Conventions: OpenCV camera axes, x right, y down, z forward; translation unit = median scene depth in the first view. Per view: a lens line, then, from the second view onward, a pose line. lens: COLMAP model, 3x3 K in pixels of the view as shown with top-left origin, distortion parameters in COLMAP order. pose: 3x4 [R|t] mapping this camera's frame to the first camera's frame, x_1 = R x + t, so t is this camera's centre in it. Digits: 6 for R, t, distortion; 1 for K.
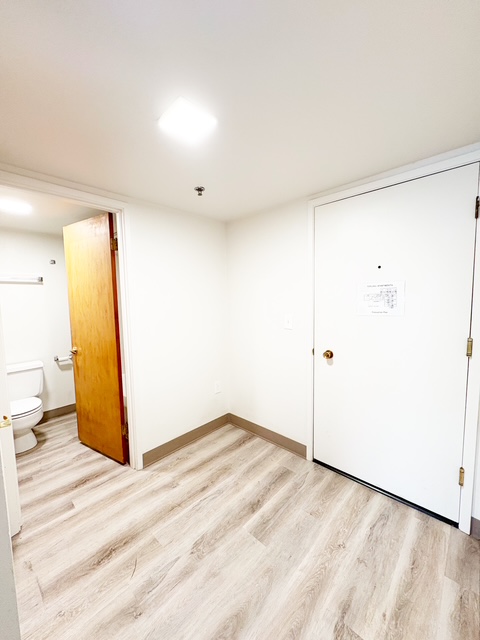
lens RADIAL K [[256.9, 0, 239.1], [0, 256.9, 320.3], [0, 0, 1]] dist [-0.000069, -0.000020]
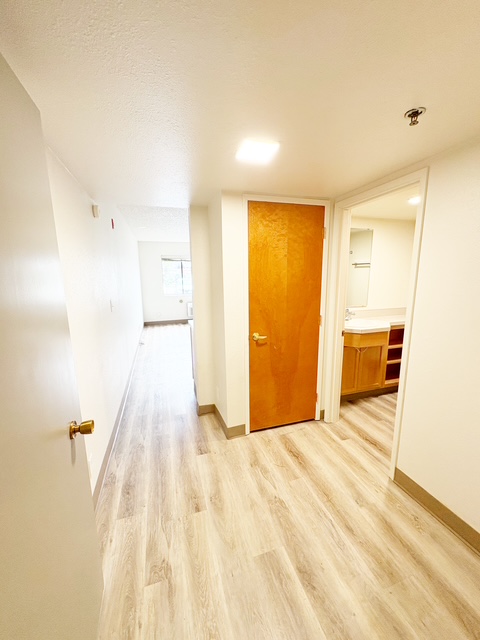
lens RADIAL K [[256.9, 0, 239.8], [0, 256.9, 320.2], [0, 0, 1]] dist [-0.000069, -0.000020]
pose [[-0.487859, 0.181525, -0.853840, 0.737696], [-0.057983, 0.969240, 0.239188, -0.197446], [0.870995, 0.166198, -0.462327, 1.167342]]
